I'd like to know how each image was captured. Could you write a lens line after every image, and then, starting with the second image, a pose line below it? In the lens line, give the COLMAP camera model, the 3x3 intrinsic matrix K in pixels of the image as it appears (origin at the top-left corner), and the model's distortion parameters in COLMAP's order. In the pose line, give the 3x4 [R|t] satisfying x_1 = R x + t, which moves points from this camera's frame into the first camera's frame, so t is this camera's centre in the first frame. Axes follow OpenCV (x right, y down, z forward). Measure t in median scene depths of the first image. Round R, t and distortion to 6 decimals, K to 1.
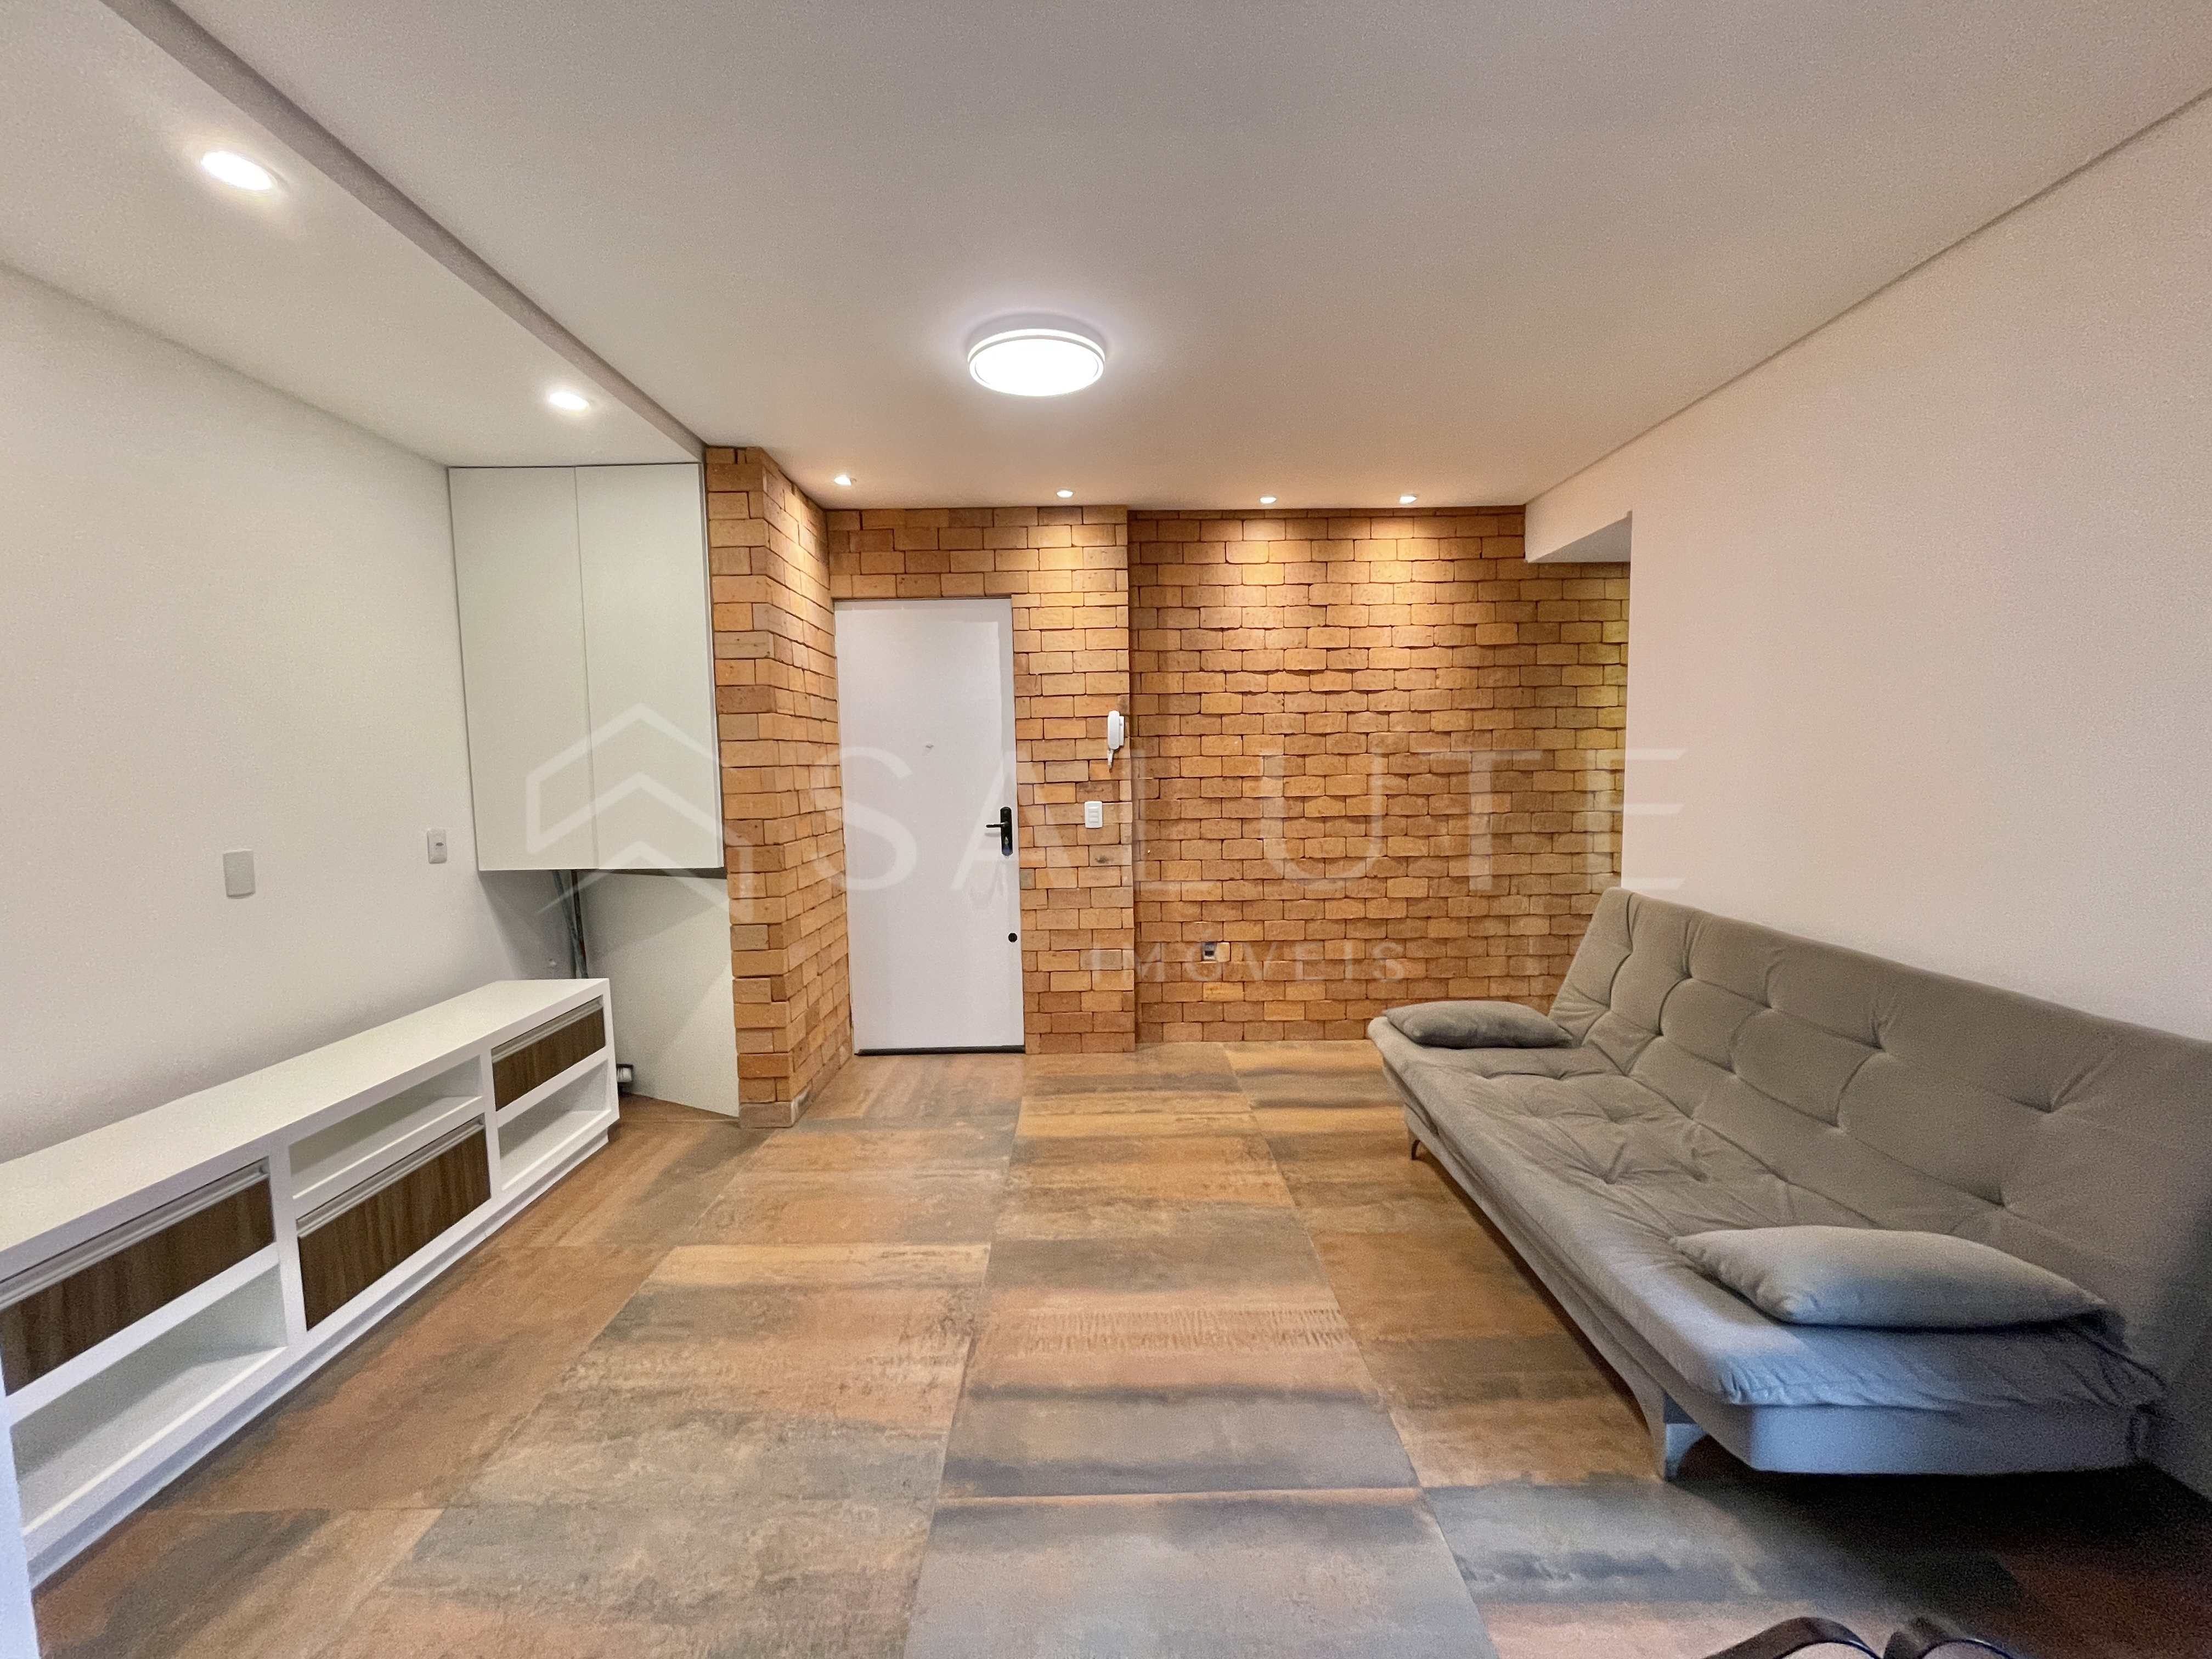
lens RADIAL K [[890.6, 0, 1101.0], [0, 890.6, 840.1], [0, 0, 1]] dist [-0.001807, 0.000376]
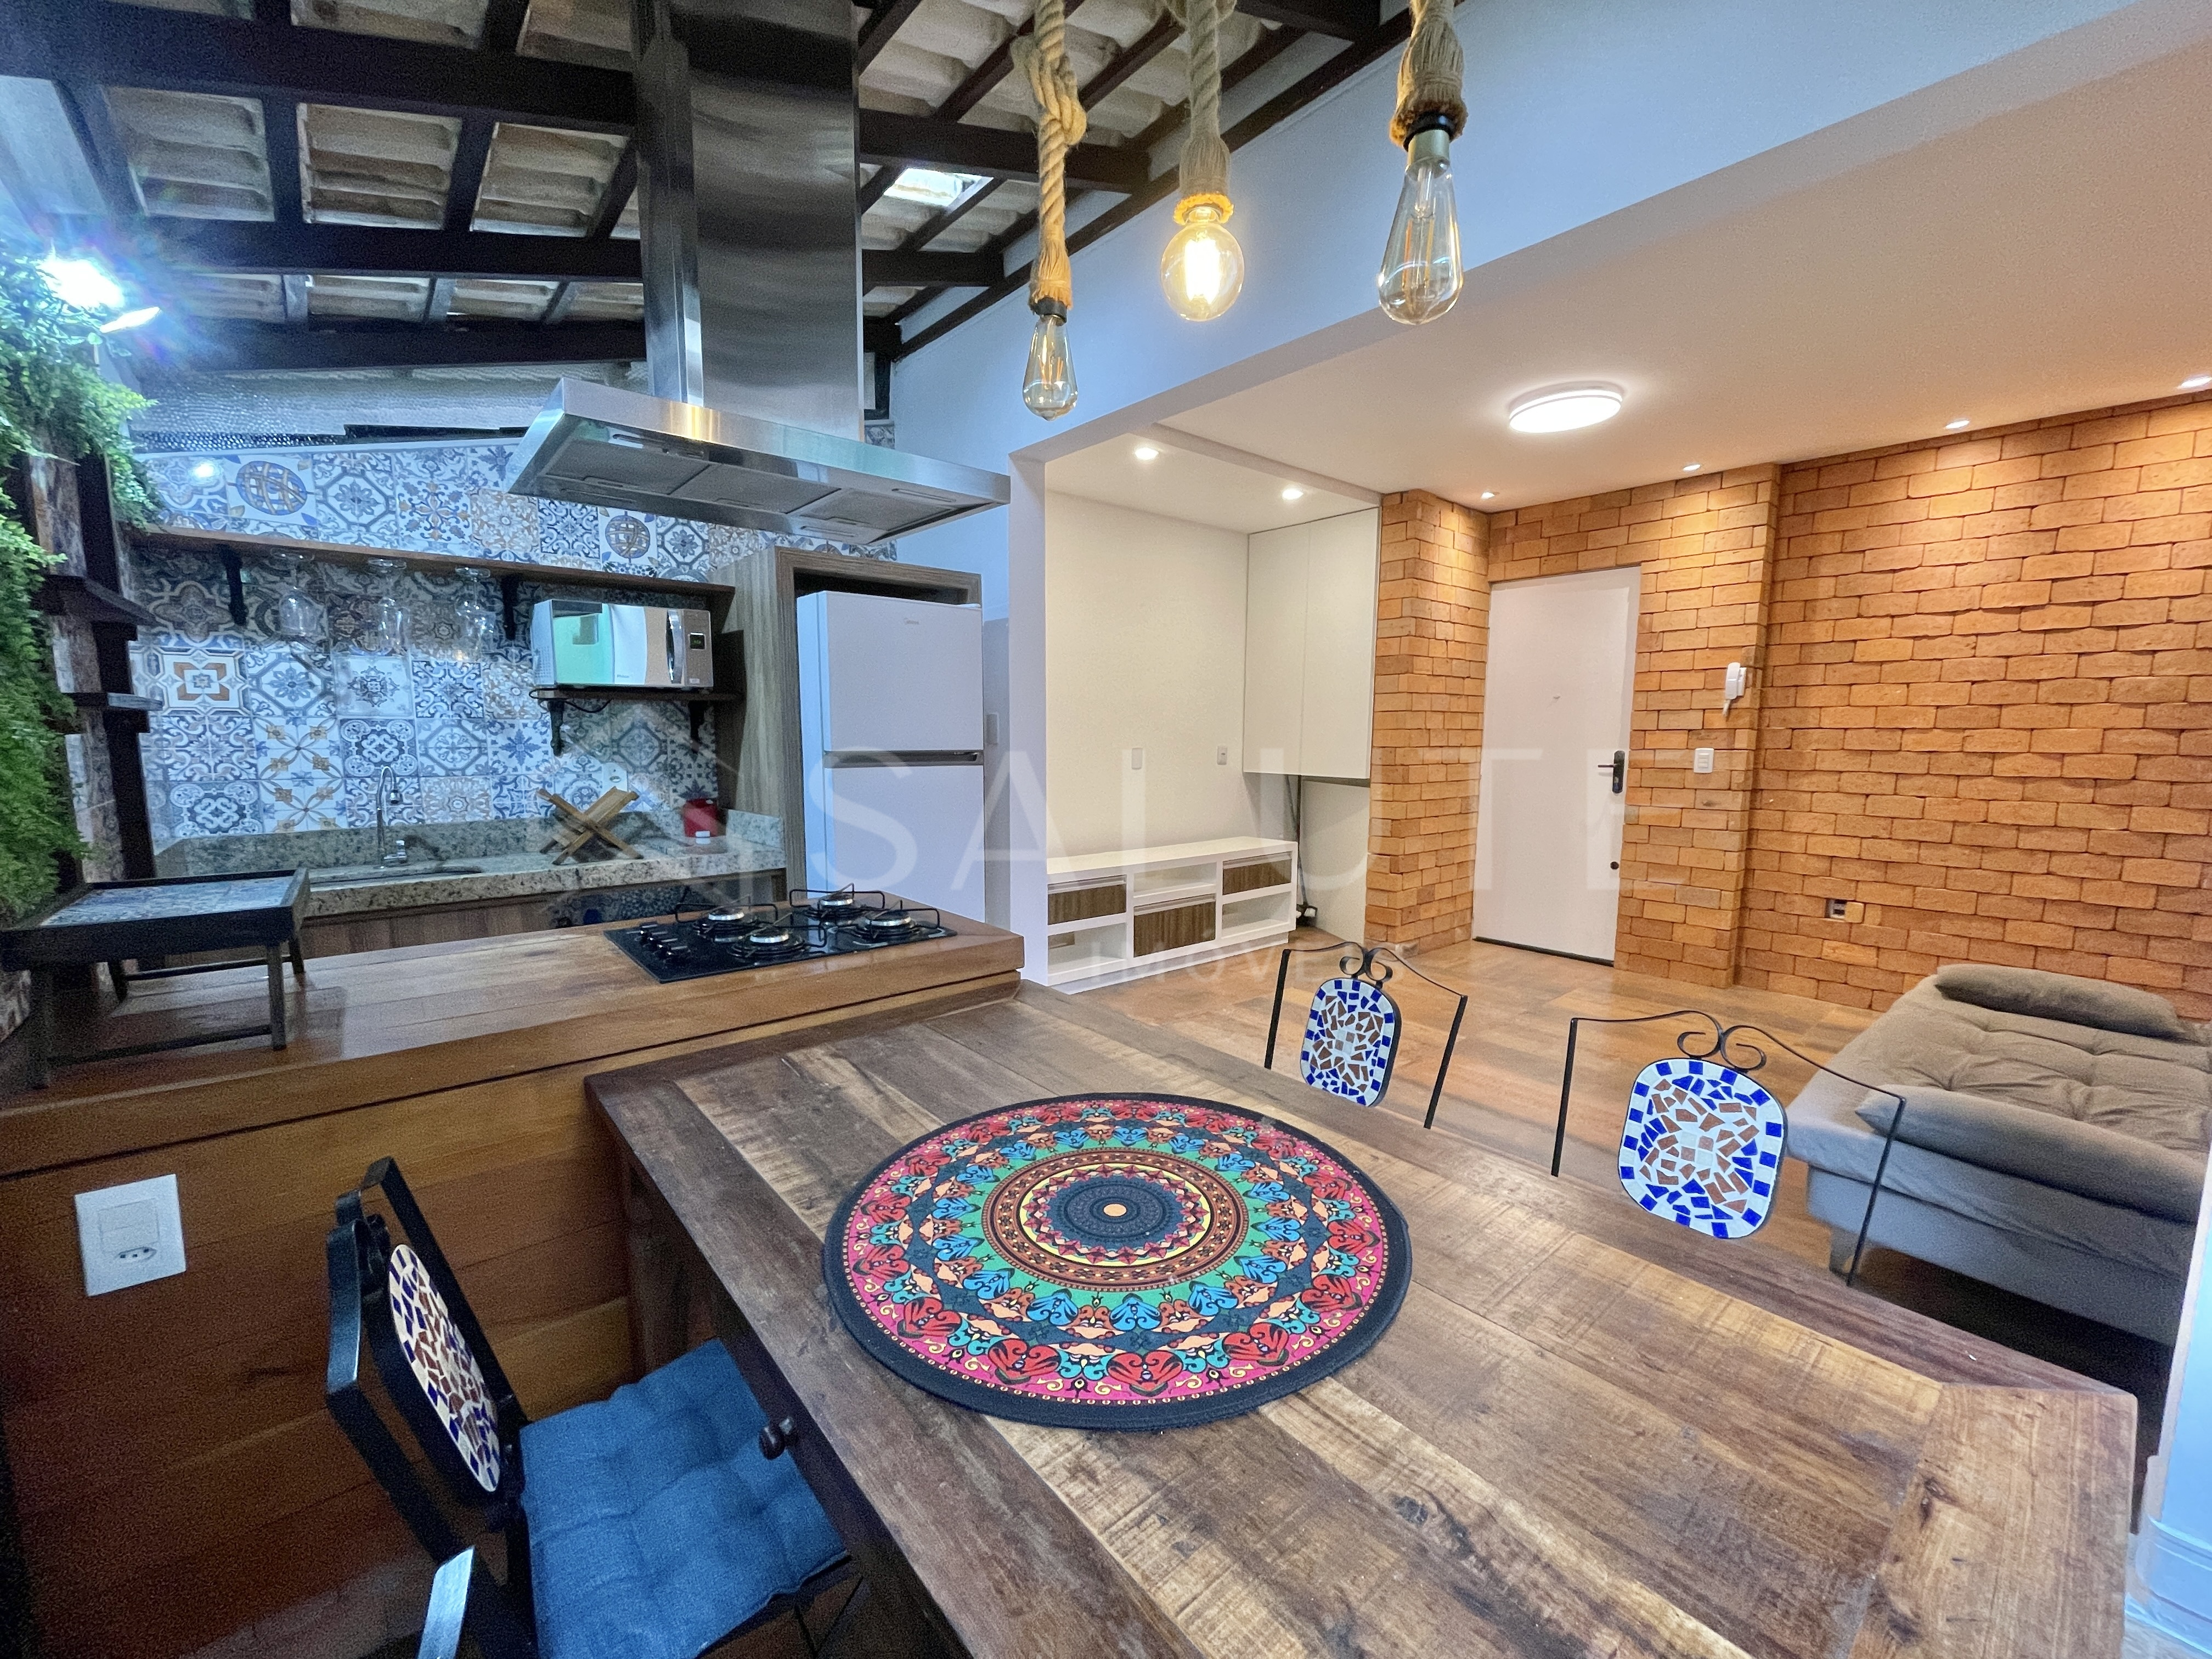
lens RADIAL K [[890.6, 0, 1101.0], [0, 890.6, 840.1], [0, 0, 1]] dist [-0.001807, 0.000376]
pose [[0.641789, 0.114029, -0.758356, 0.354428], [-0.081614, 0.993424, 0.080305, 0.040482], [0.762526, 0.010353, 0.646875, -0.253644]]
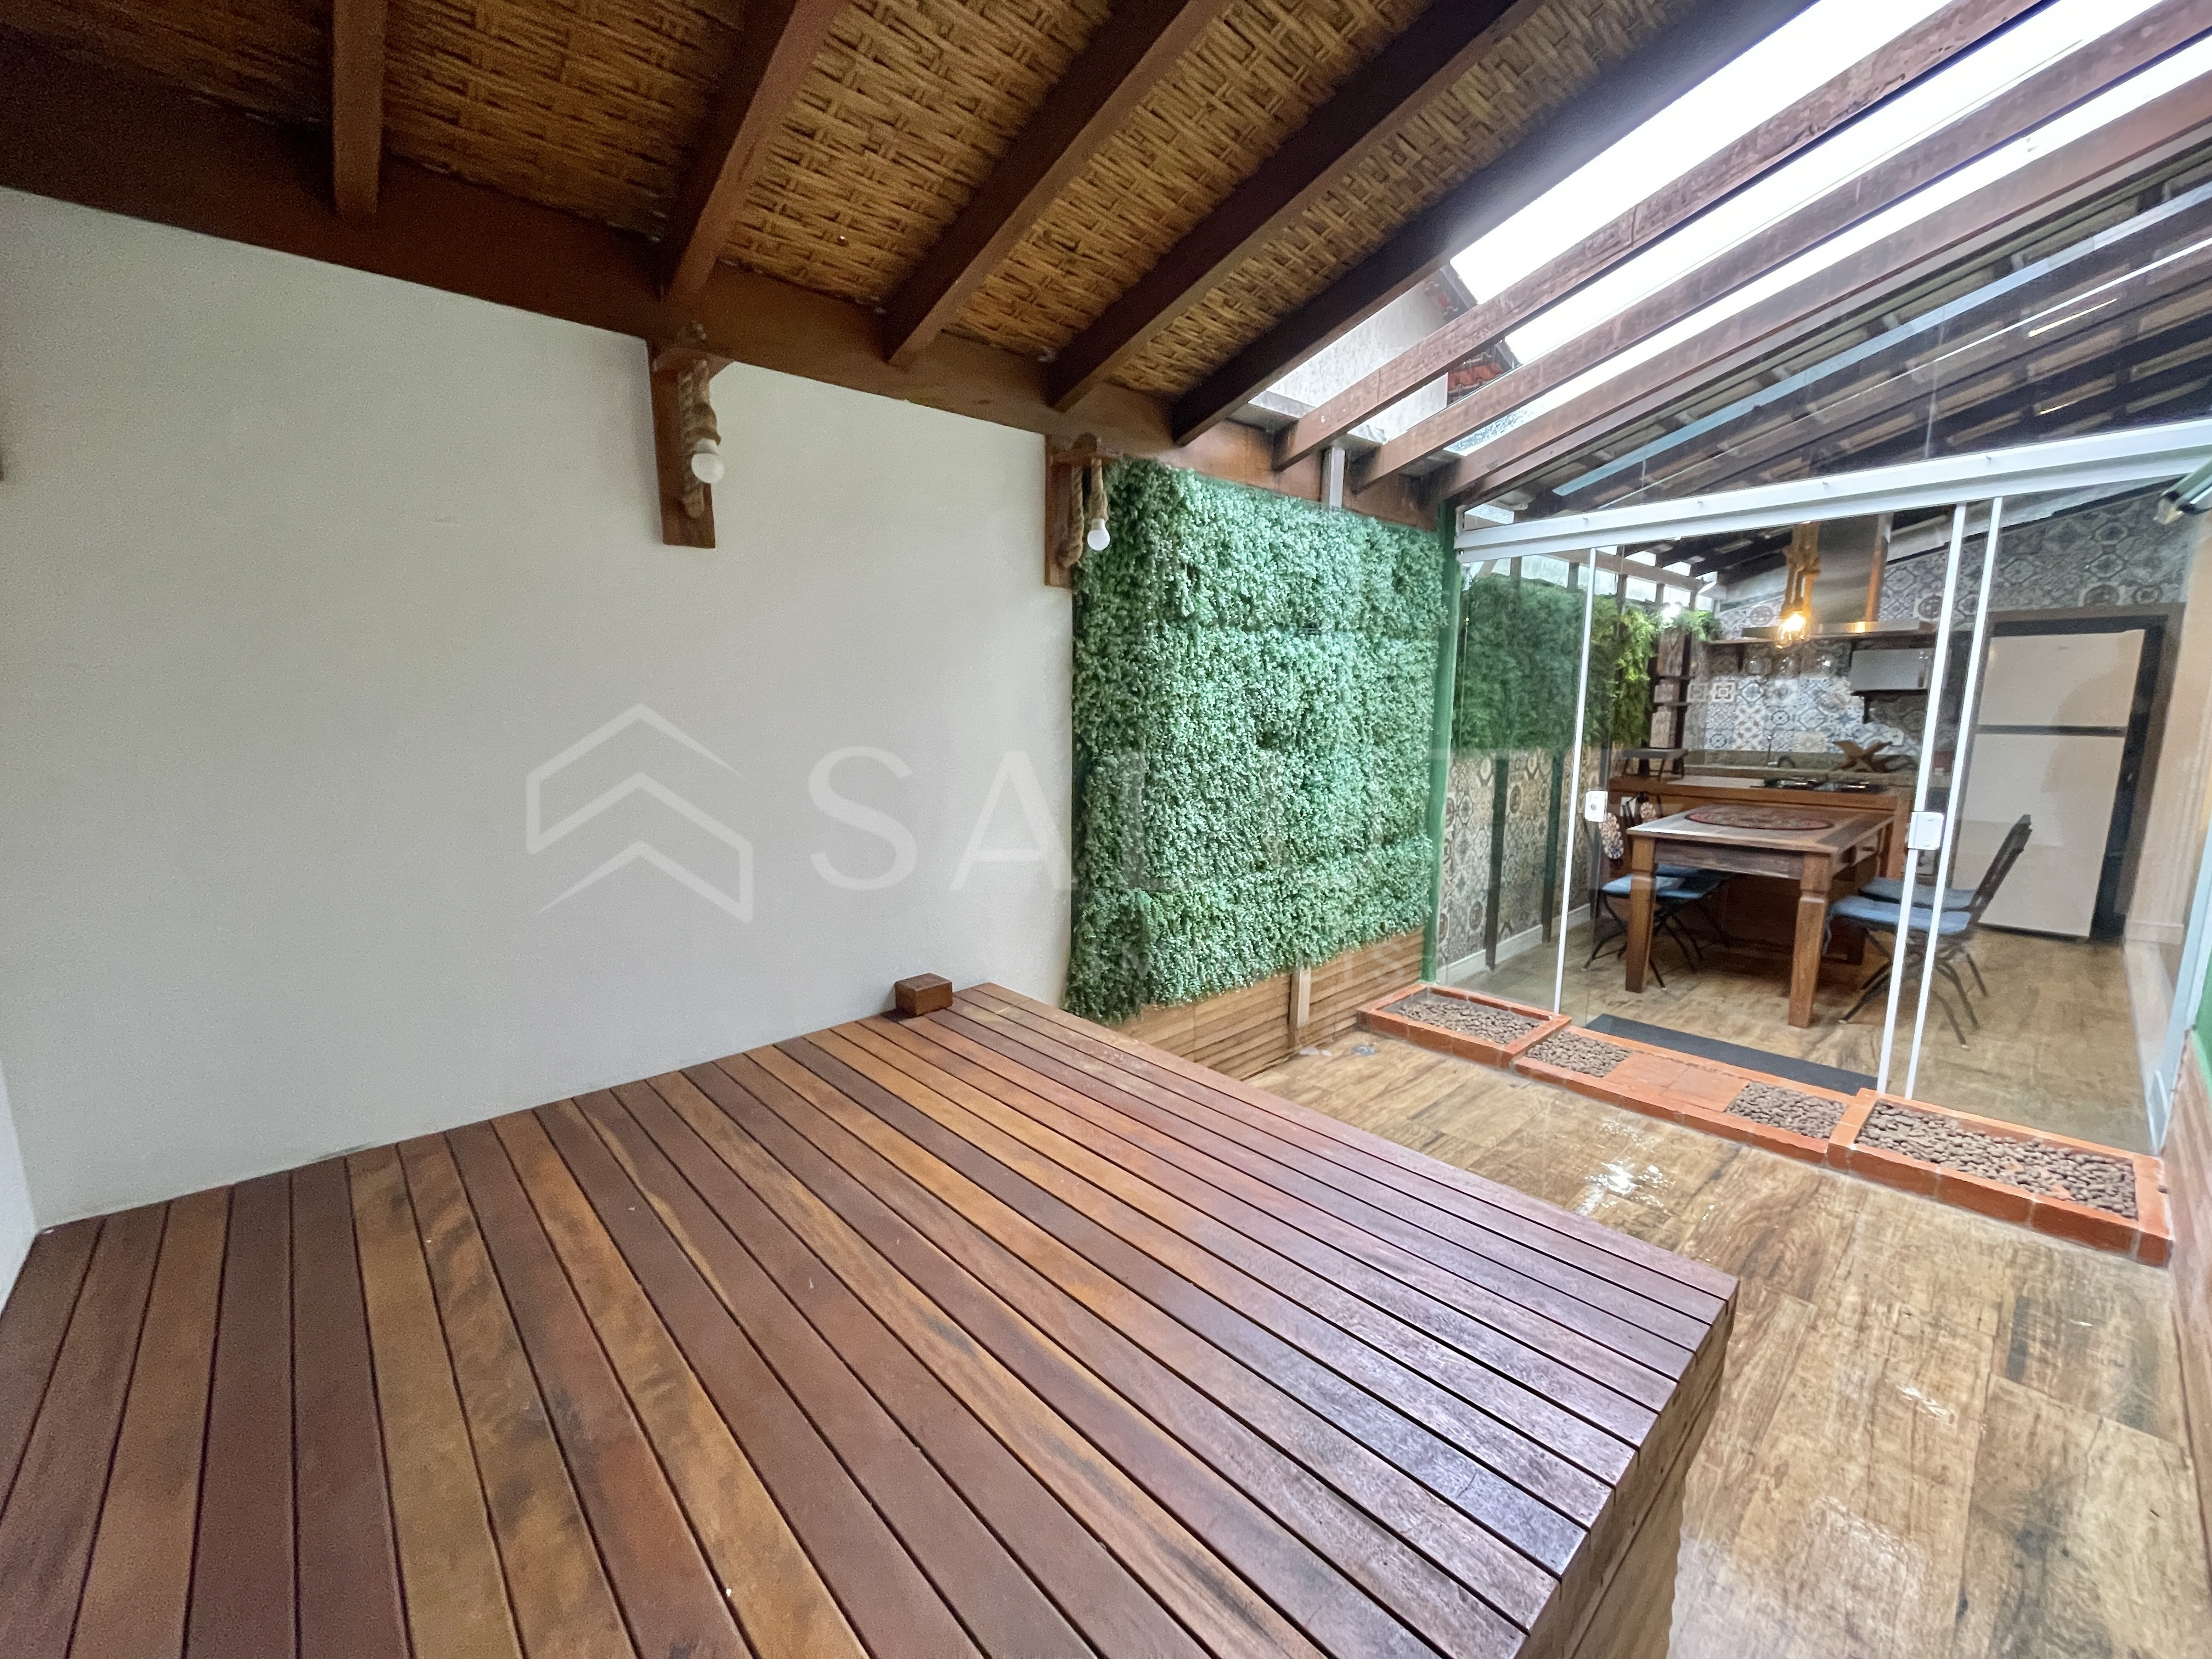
lens RADIAL K [[890.6, 0, 1101.0], [0, 890.6, 840.1], [0, 0, 1]] dist [-0.001807, 0.000376]
pose [[-0.742836, 0.126786, -0.657359, 1.523565], [-0.041471, 0.971303, 0.234201, -0.044418], [0.668188, 0.201234, -0.716261, 0.156786]]
